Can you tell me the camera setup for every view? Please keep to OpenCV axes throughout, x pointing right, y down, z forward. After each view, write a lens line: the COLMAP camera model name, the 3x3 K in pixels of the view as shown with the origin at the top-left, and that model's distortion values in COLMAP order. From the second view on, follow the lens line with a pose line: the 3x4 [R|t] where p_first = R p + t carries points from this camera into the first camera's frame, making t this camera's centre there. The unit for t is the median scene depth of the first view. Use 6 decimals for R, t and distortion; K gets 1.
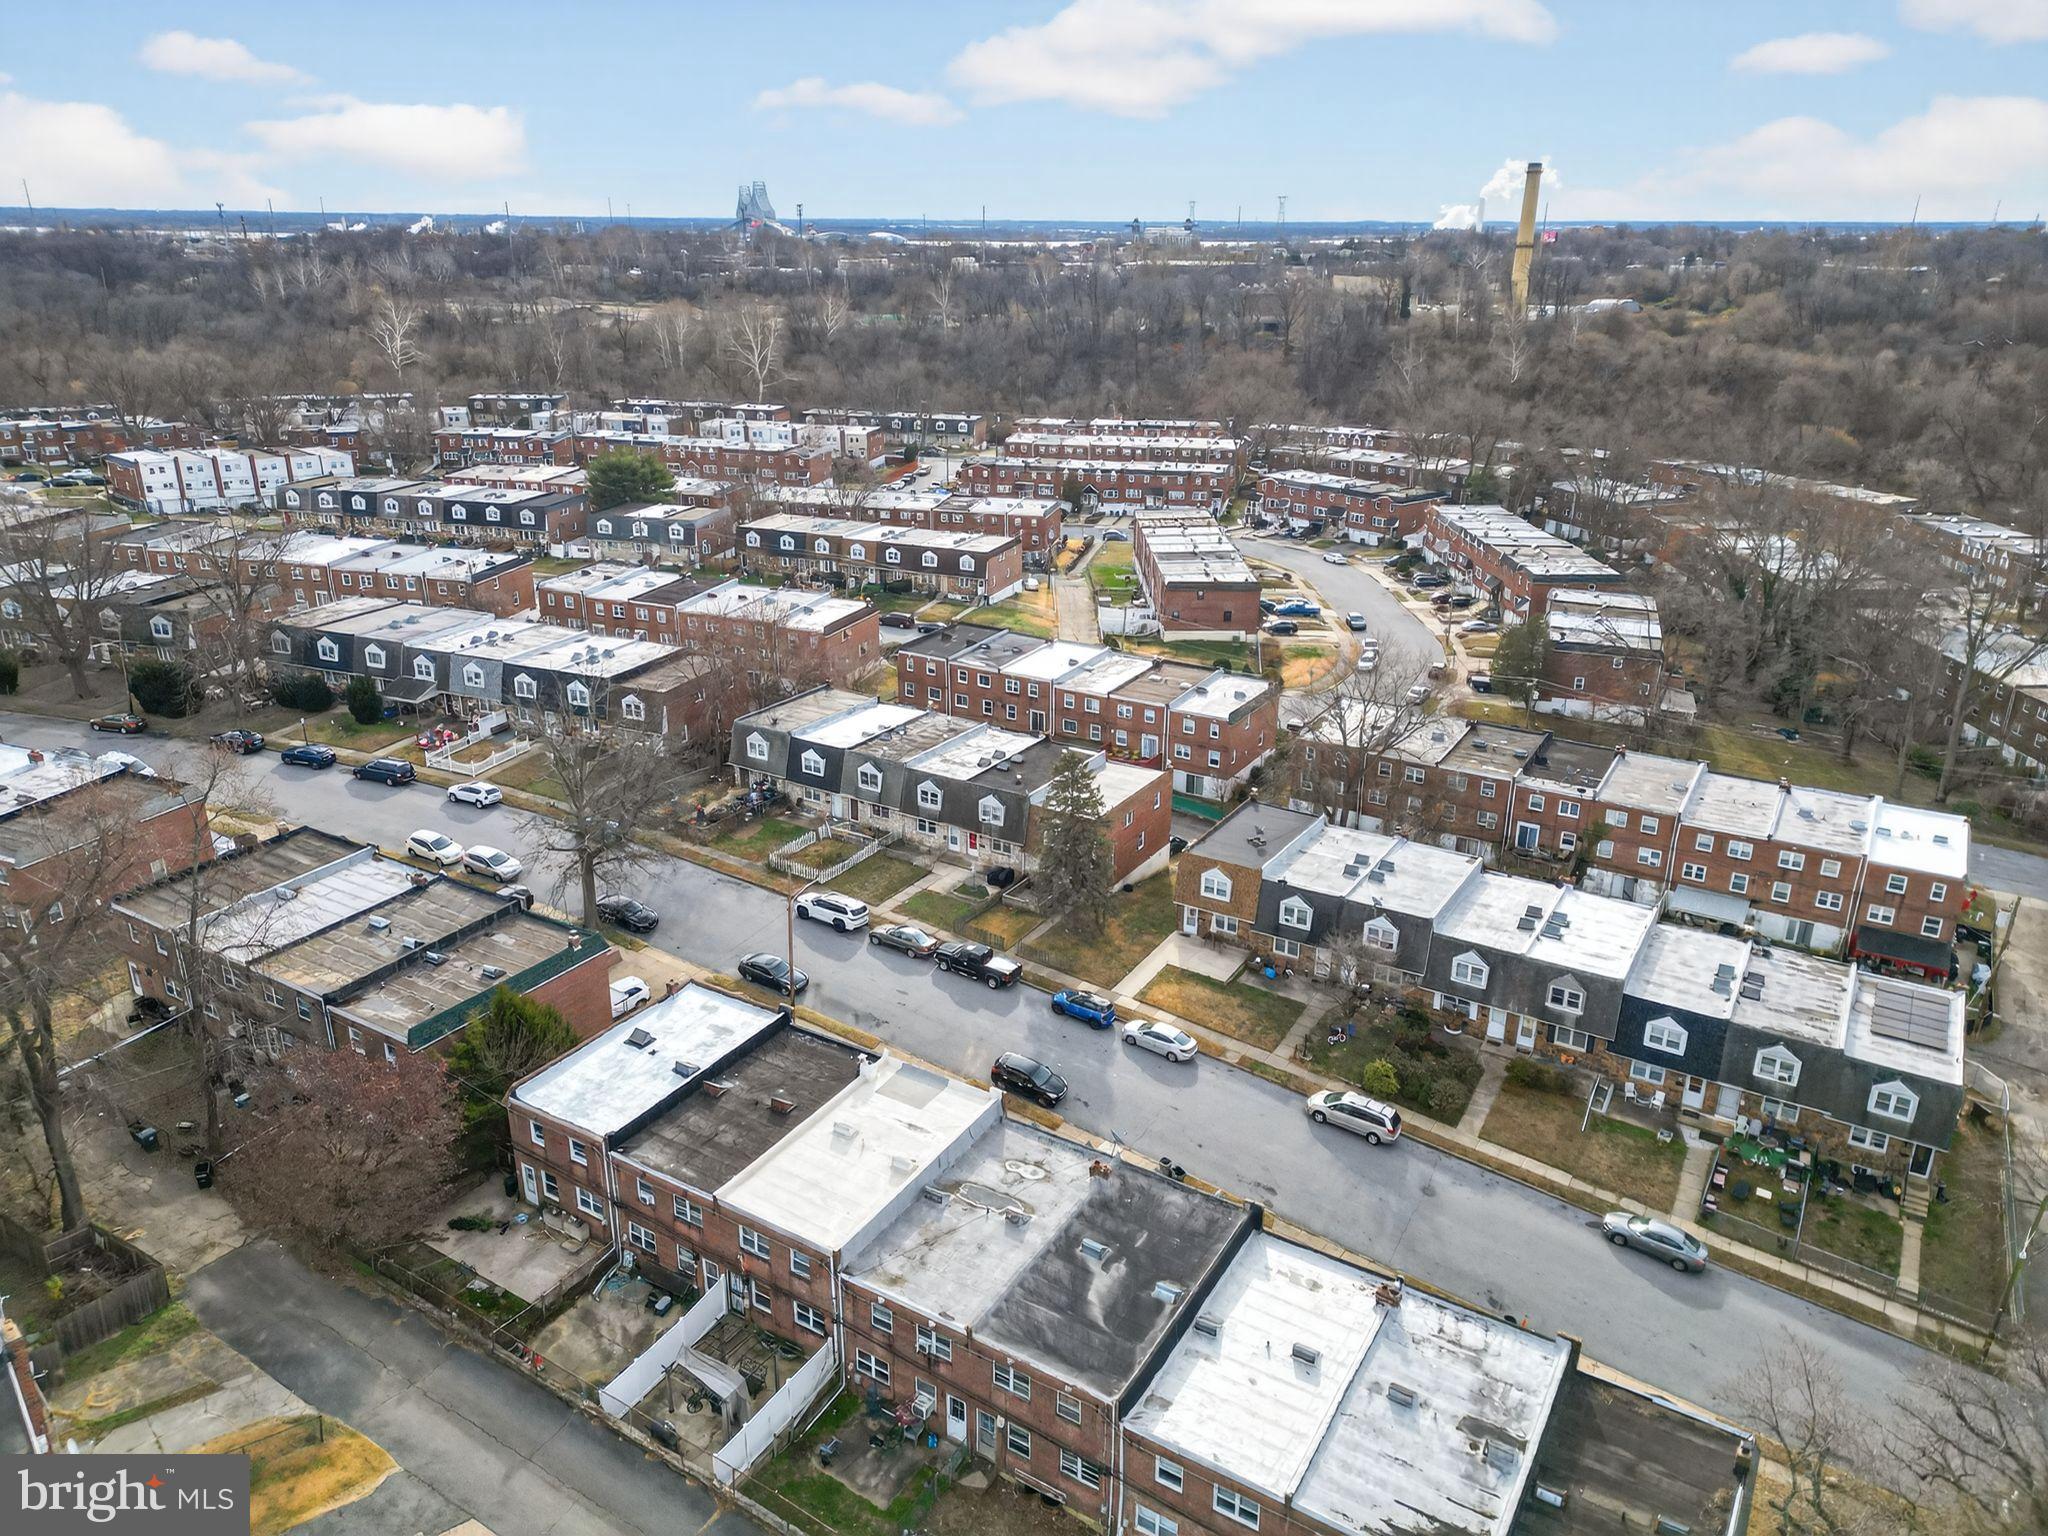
lens RADIAL K [[1410.4, 0, 1023.2], [0, 1410.4, 779.9], [0, 0, 1]] dist [0.086377, -0.085393]
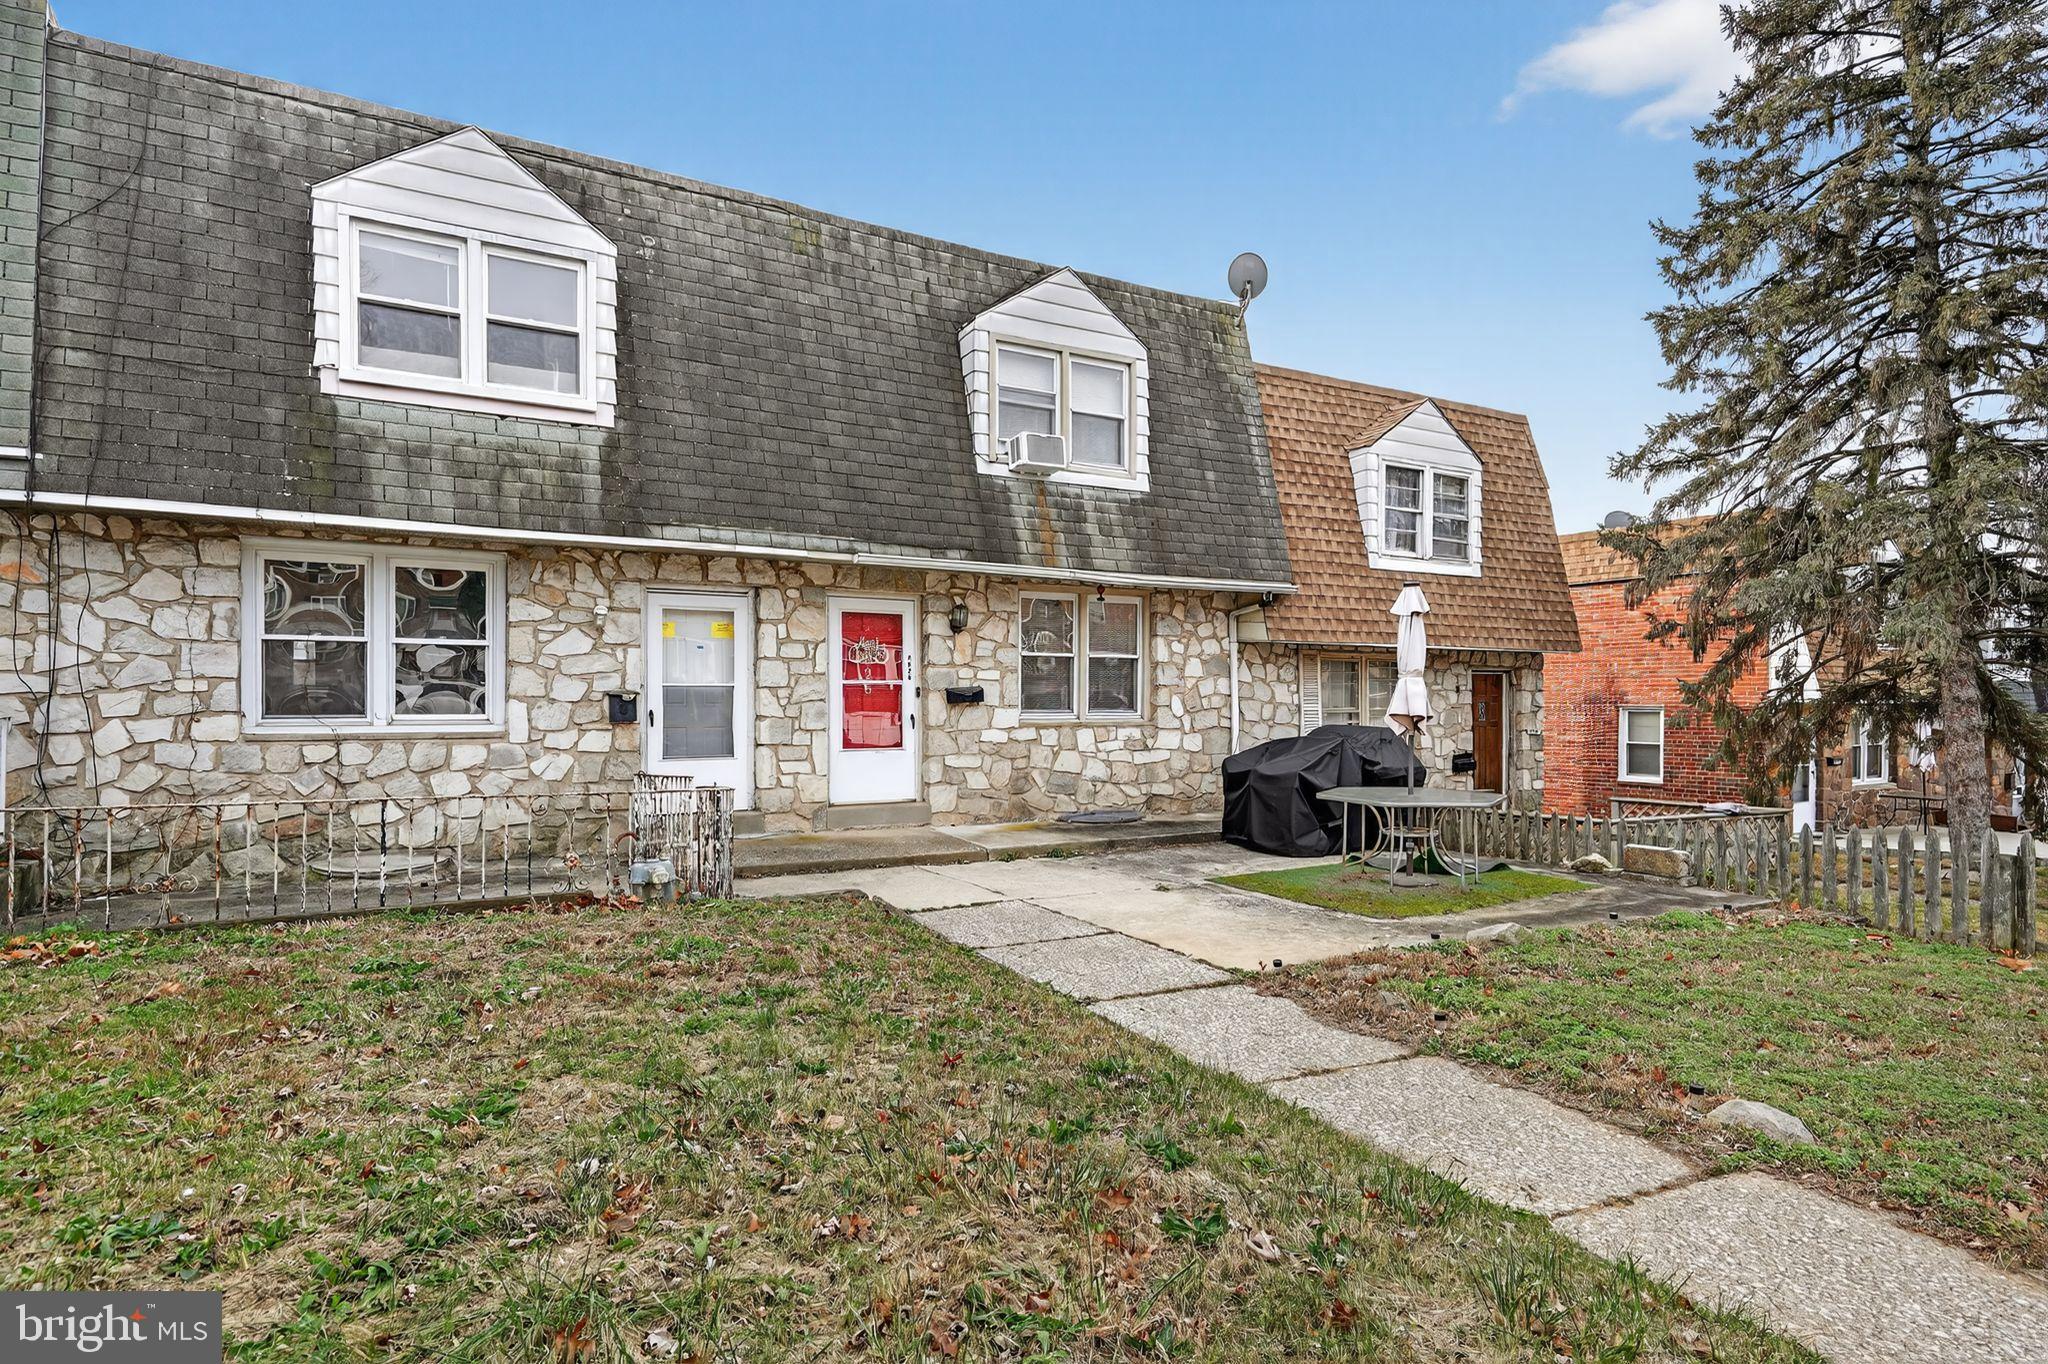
lens RADIAL K [[1098.9, 0, 1022.9], [0, 1098.9, 710.5], [0, 0, 1]] dist [-0.000947, 0.002672]
pose [[0.468280, -0.020448, 0.883344, -0.110872], [0.318484, 0.936436, -0.147158, 0.060239], [-0.824186, 0.350242, 0.445026, 0.868020]]
